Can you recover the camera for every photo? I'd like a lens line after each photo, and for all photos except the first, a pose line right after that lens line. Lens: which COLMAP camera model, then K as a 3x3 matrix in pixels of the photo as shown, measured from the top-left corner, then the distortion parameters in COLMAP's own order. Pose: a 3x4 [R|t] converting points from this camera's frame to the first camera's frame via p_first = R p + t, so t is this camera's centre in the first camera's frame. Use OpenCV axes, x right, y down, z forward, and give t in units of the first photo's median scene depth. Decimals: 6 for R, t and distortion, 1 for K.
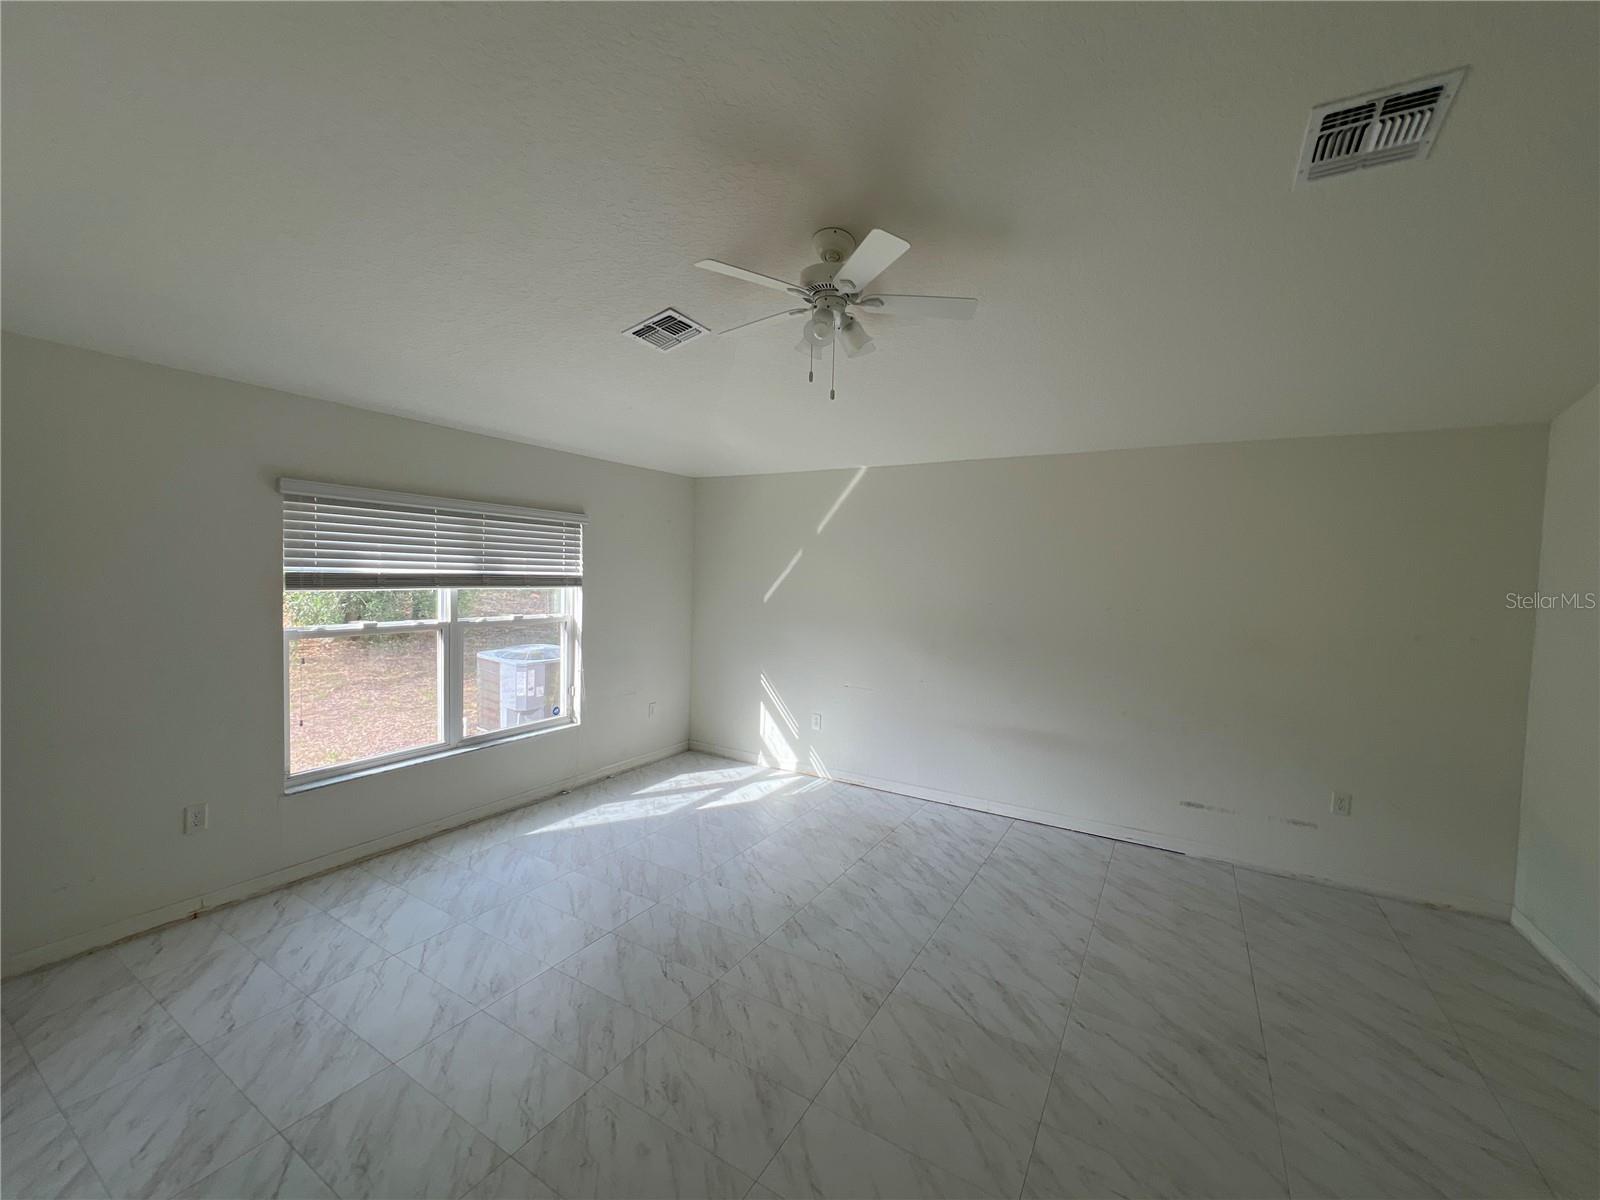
lens RADIAL K [[642.4, 0, 802.0], [0, 642.4, 603.0], [0, 0, 1]] dist [0.000426, 0.000184]
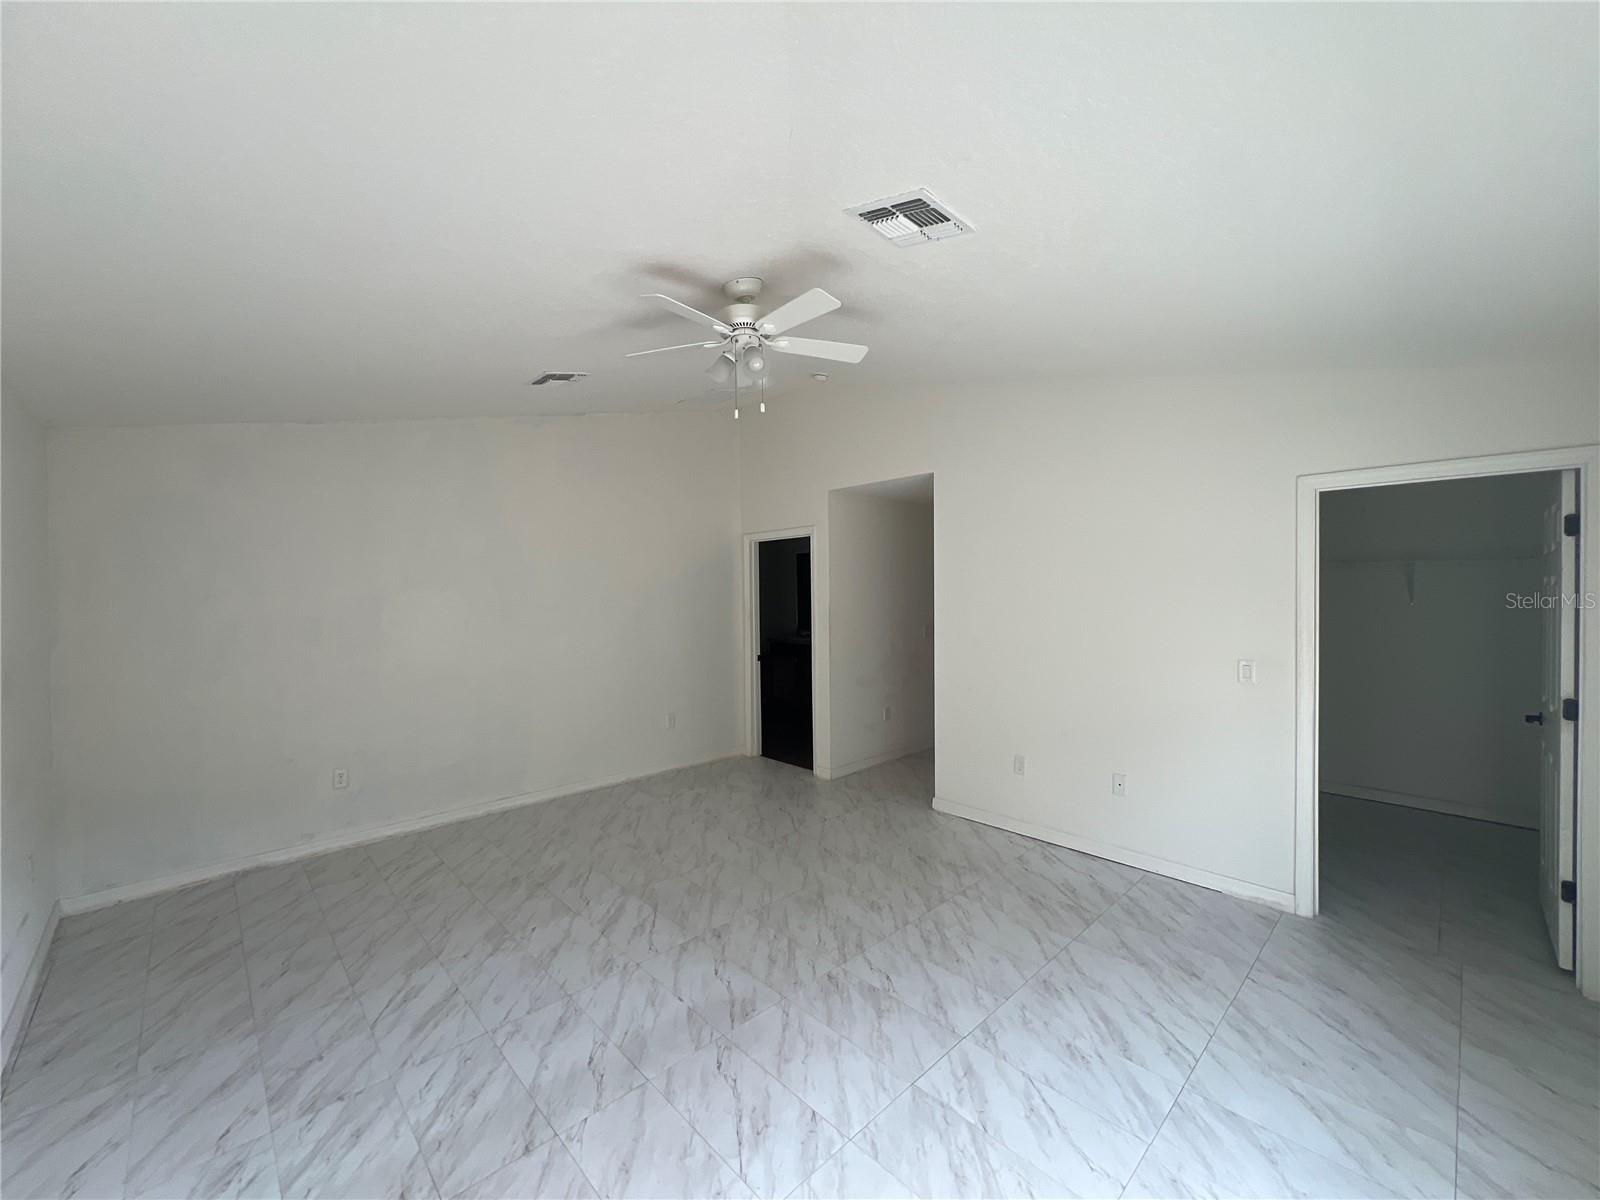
lens RADIAL K [[642.0, 0, 799.2], [0, 642.0, 596.4], [0, 0, 1]] dist [0.000134, -0.000013]
pose [[-0.963607, -0.021255, 0.266477, -0.324552], [-0.003968, 0.997861, 0.065243, -0.091130], [-0.267294, 0.061811, -0.961631, 1.917570]]
